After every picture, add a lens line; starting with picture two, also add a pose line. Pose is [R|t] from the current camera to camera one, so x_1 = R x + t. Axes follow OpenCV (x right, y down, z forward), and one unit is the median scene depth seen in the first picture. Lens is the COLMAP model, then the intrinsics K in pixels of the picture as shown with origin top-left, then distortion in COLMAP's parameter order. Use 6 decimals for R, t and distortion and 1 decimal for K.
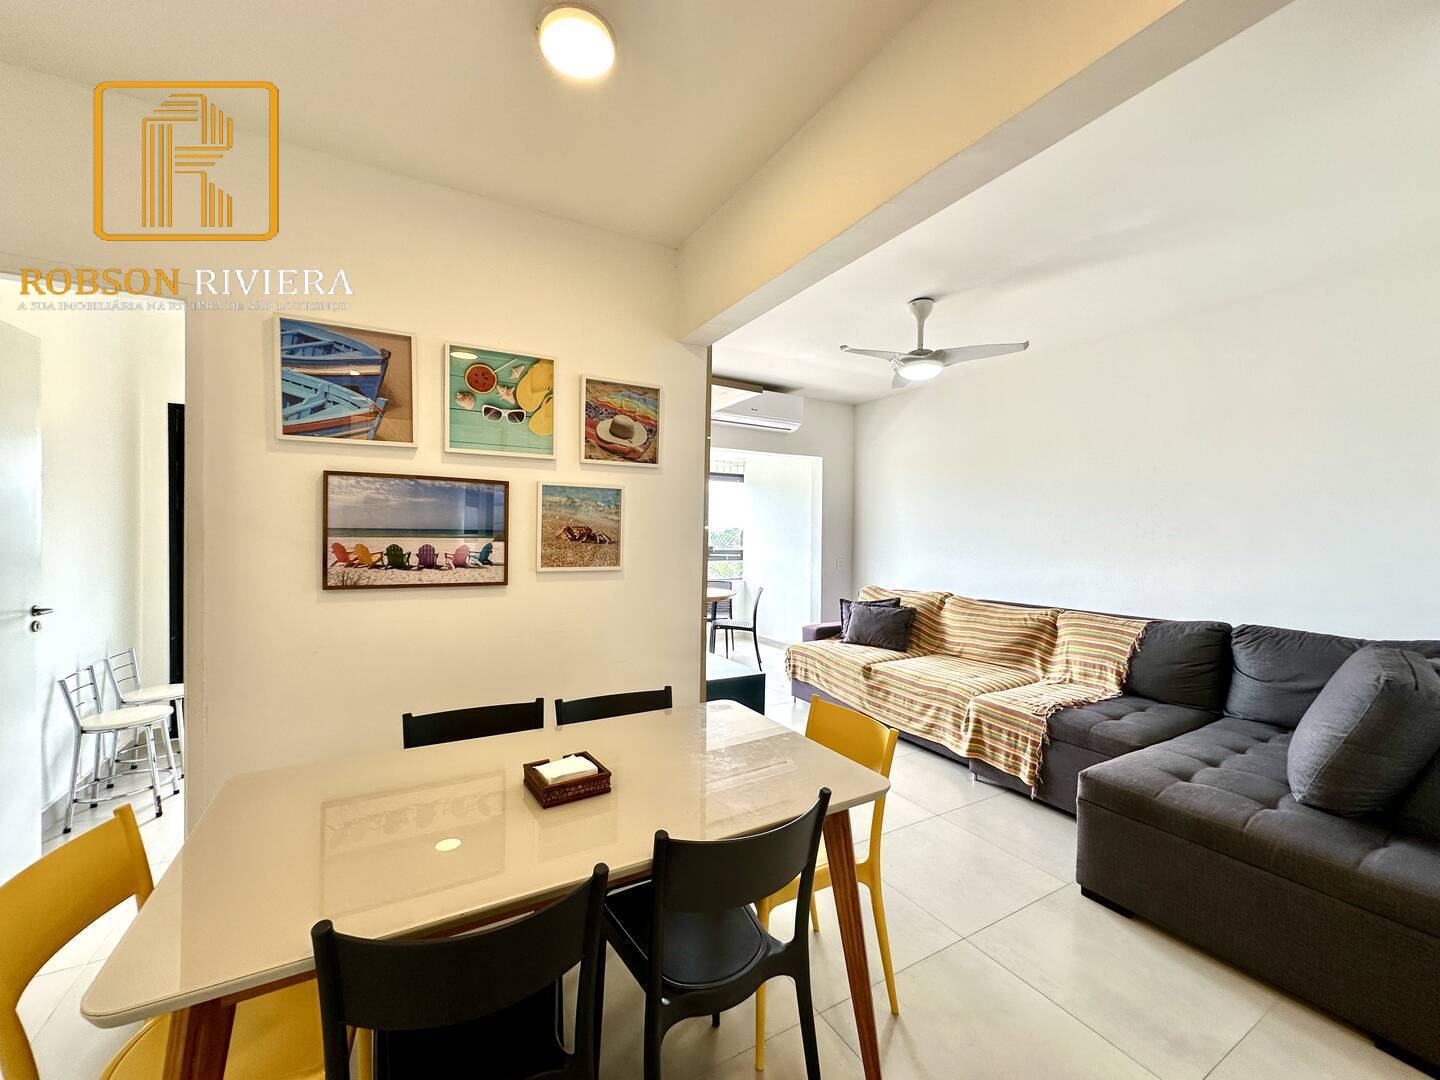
lens RADIAL K [[572.8, 0, 720.1], [0, 572.8, 541.8], [0, 0, 1]] dist [-0.004444, 0.000956]
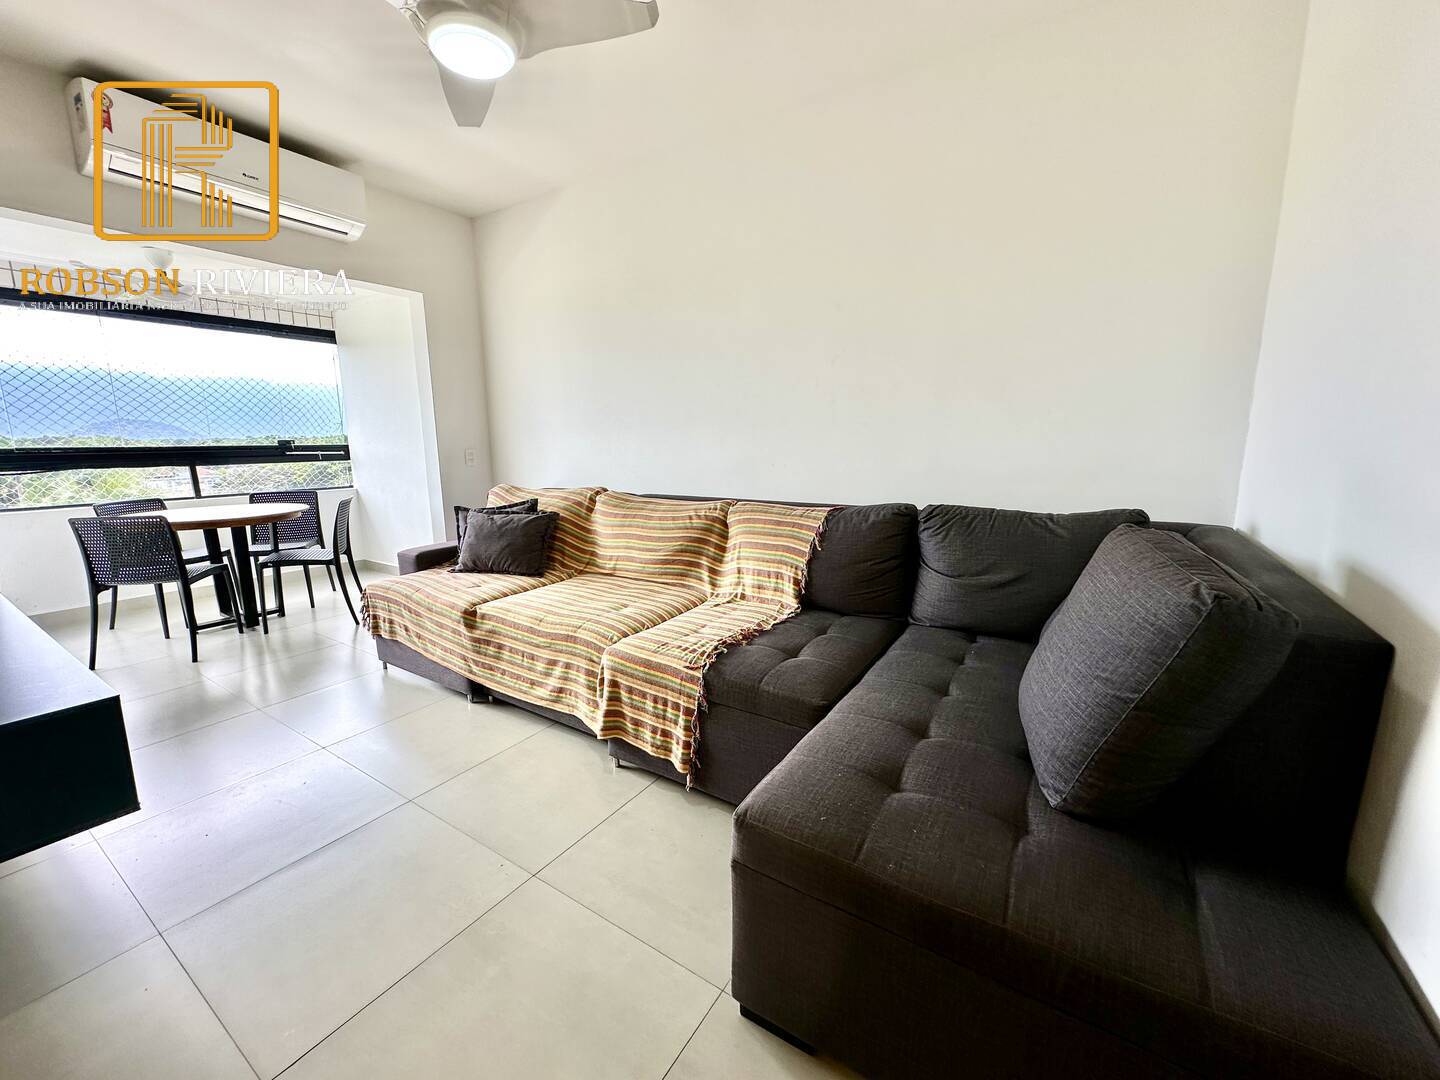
lens RADIAL K [[572.8, 0, 719.5], [0, 572.8, 542.0], [0, 0, 1]] dist [-0.004444, 0.000956]
pose [[0.888332, -0.099695, 0.448248, 0.309448], [0.022748, 0.984504, 0.173881, 0.053032], [-0.458637, -0.144267, 0.876835, 0.443694]]
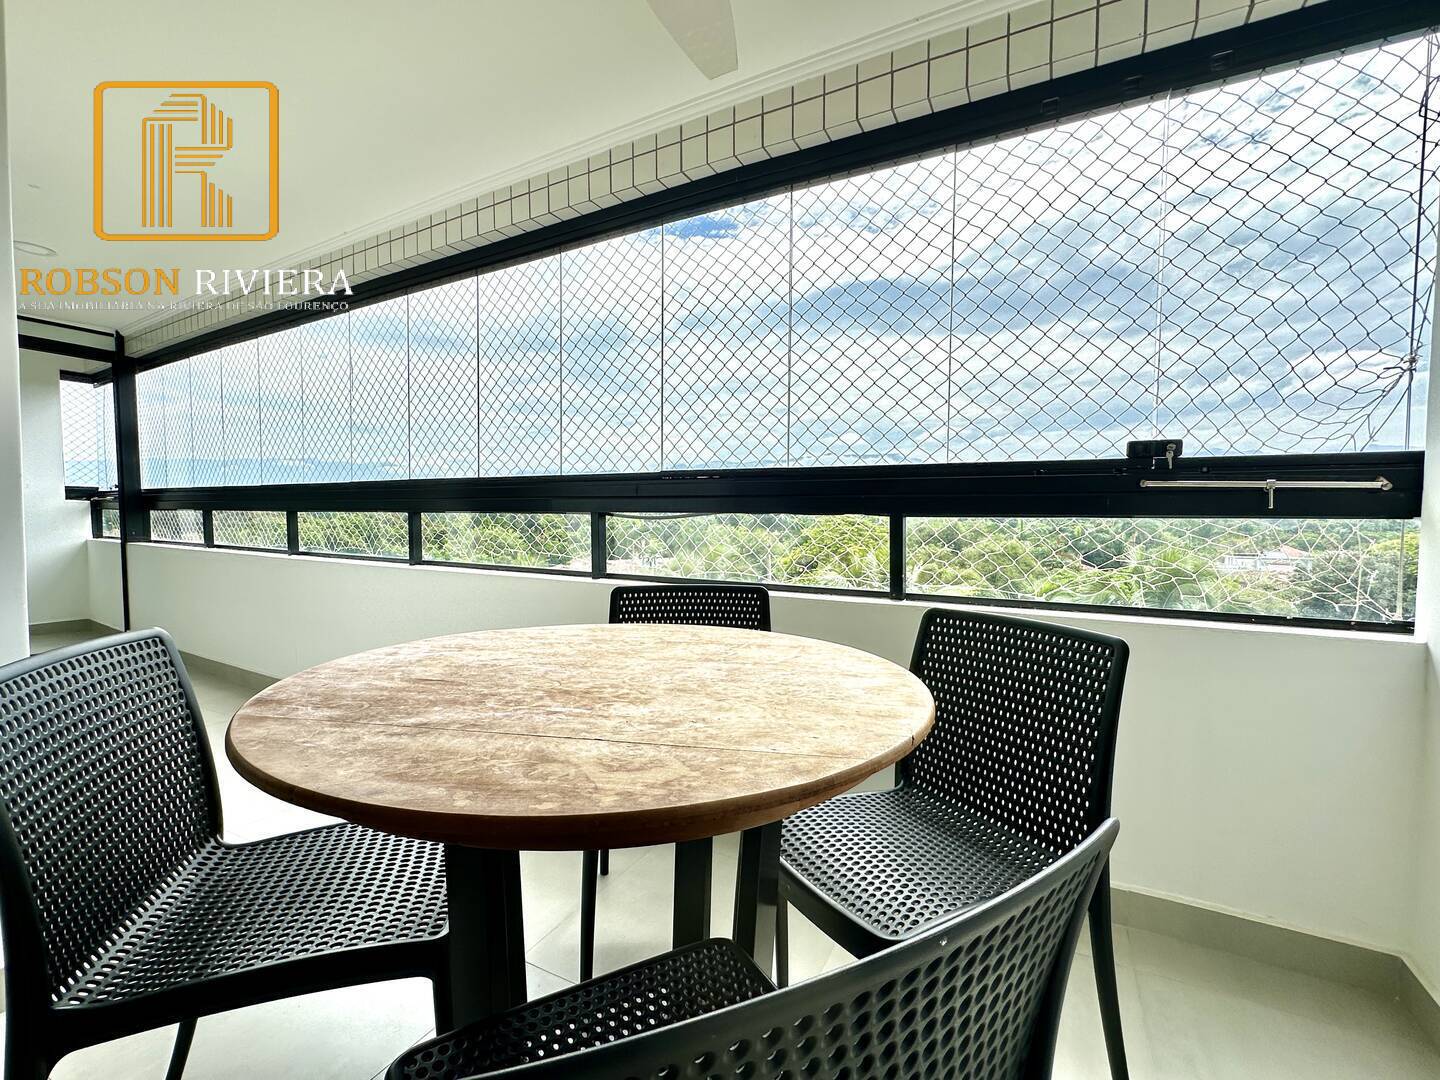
lens RADIAL K [[633.7, 0, 729.8], [0, 633.7, 543.8], [0, 0, 1]] dist [-0.003535, 0.000040]
pose [[0.533608, 0.023700, -0.845400, 0.226548], [-0.018912, 0.999692, 0.016088, 0.109092], [0.845521, 0.007404, 0.533891, 1.966905]]
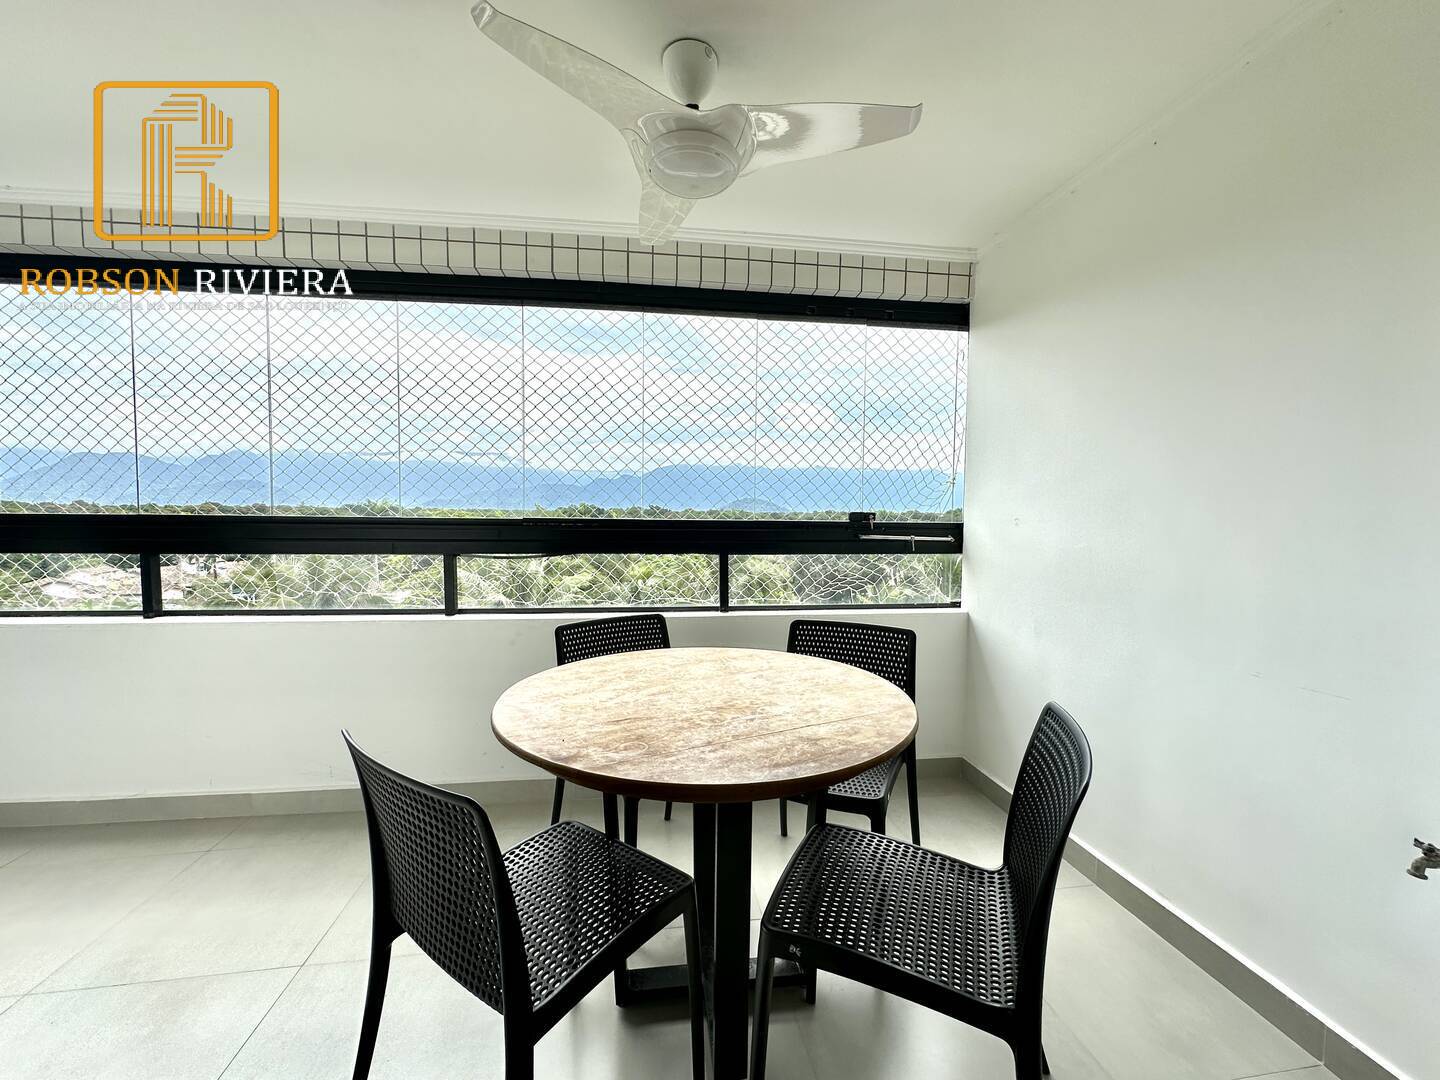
lens RADIAL K [[572.8, 0, 721.7], [0, 572.8, 541.6], [0, 0, 1]] dist [-0.004444, 0.000956]
pose [[0.929753, 0.010557, -0.368033, 0.082759], [-0.002359, 0.999739, 0.022717, 0.047079], [0.368177, -0.020253, 0.929535, 1.646300]]
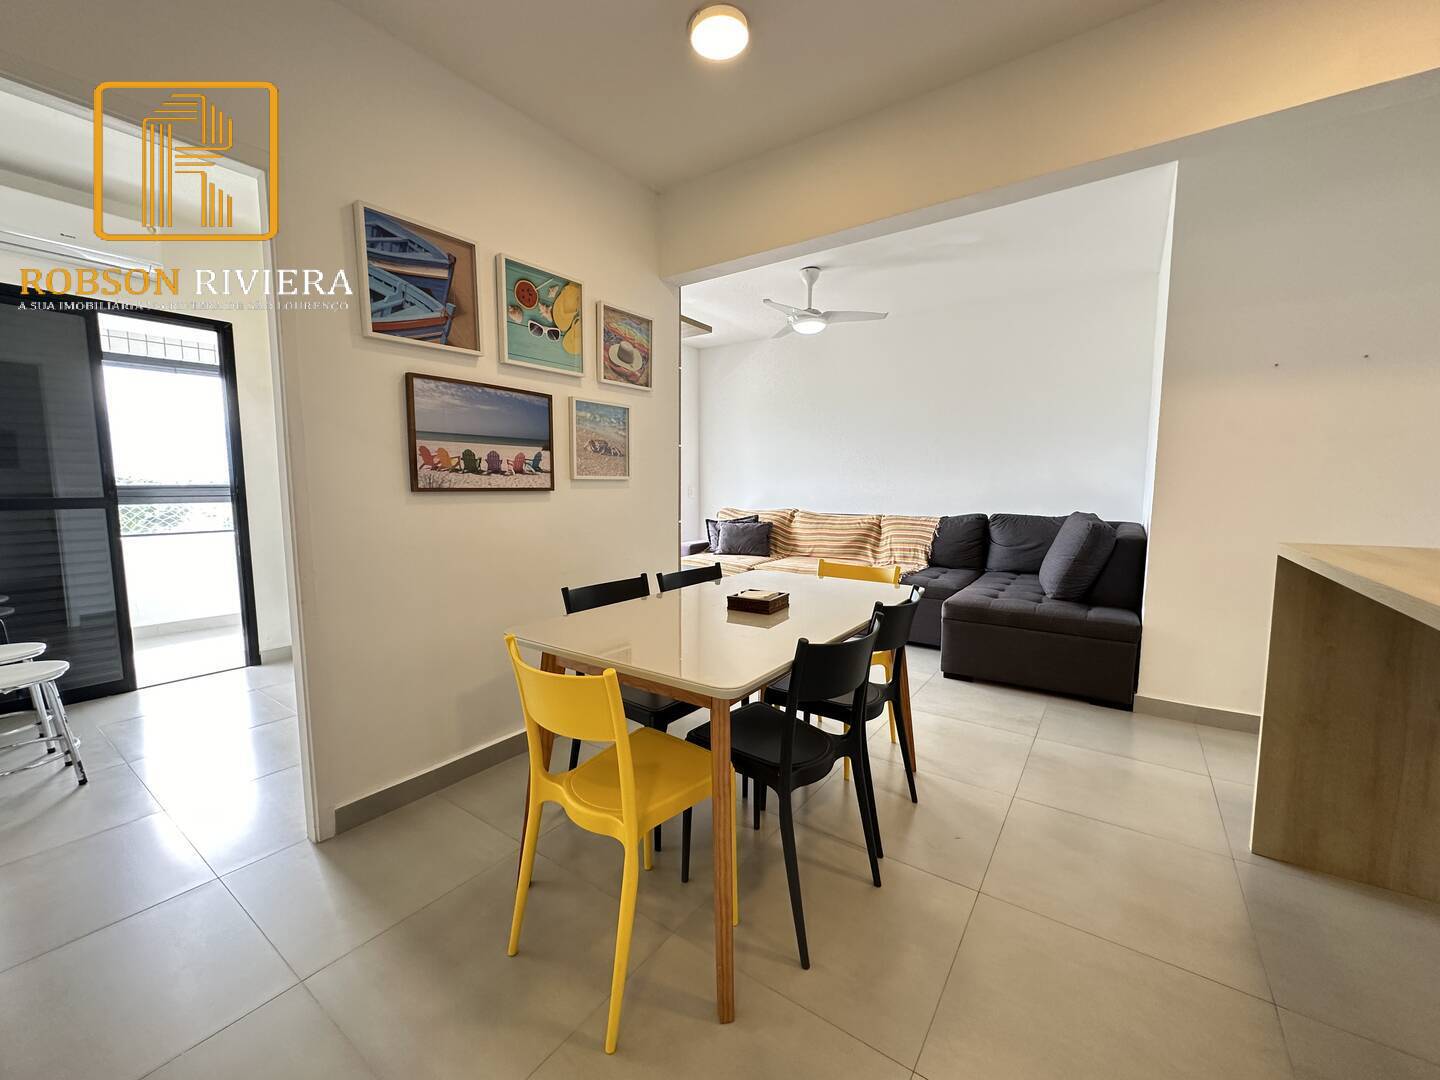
lens RADIAL K [[572.8, 0, 718.5], [0, 572.8, 543.4], [0, 0, 1]] dist [-0.004444, 0.000956]
pose [[0.907412, -0.056128, 0.416478, -0.436224], [0.015946, 0.994926, 0.099342, 0.057169], [-0.419940, -0.083503, 0.903702, -0.111768]]
